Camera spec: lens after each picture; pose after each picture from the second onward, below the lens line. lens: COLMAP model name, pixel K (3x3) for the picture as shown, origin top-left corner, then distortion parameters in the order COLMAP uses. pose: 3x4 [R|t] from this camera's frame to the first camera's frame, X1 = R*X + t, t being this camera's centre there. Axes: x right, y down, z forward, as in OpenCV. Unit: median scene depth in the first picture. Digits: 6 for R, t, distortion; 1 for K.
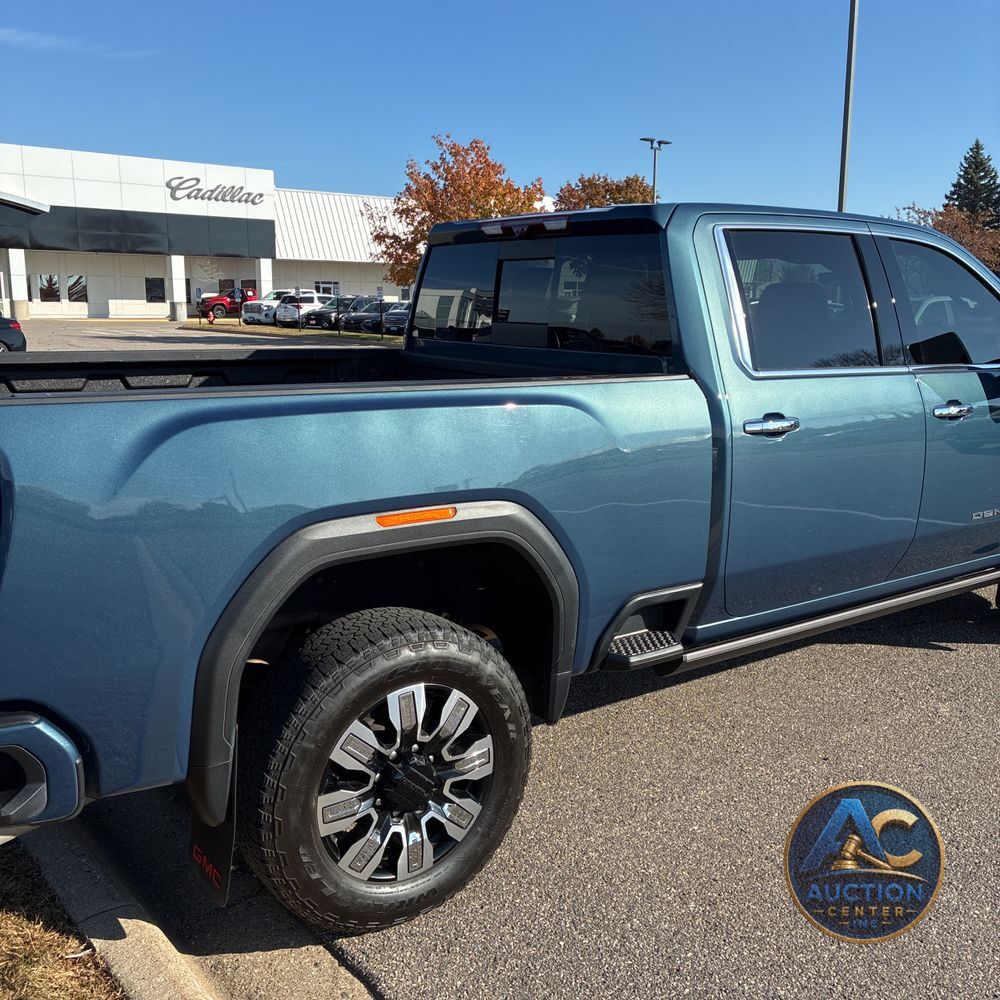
lens RADIAL K [[1007.7, 0, 494.8], [0, 1007.7, 506.7], [0, 0, 1]] dist [0.024708, 0.000000]
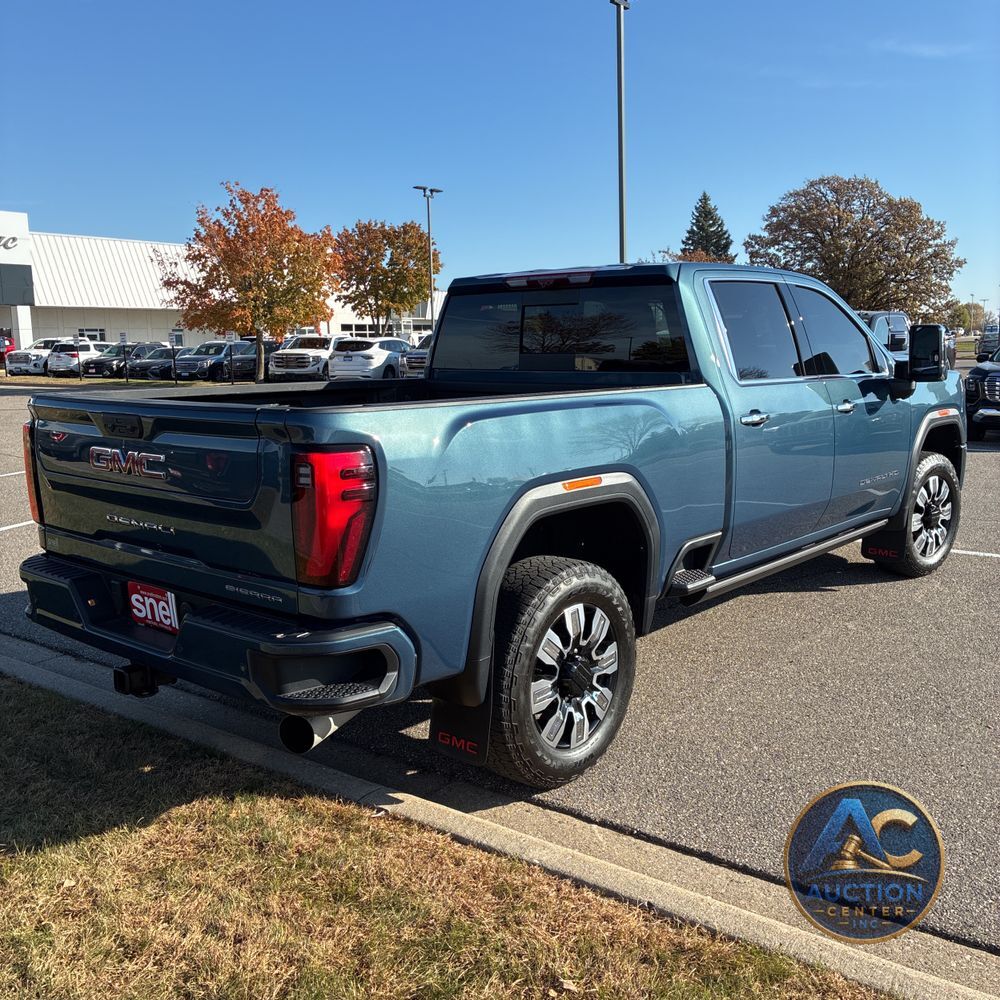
lens RADIAL K [[1007.7, 0, 507.6], [0, 1007.7, 500.4], [0, 0, 1]] dist [0.024708, 0.000000]
pose [[0.970542, -0.061556, 0.232935, -0.334032], [0.072123, 0.996705, -0.037114, 0.051861], [-0.229883, 0.052821, 0.971784, -0.241307]]
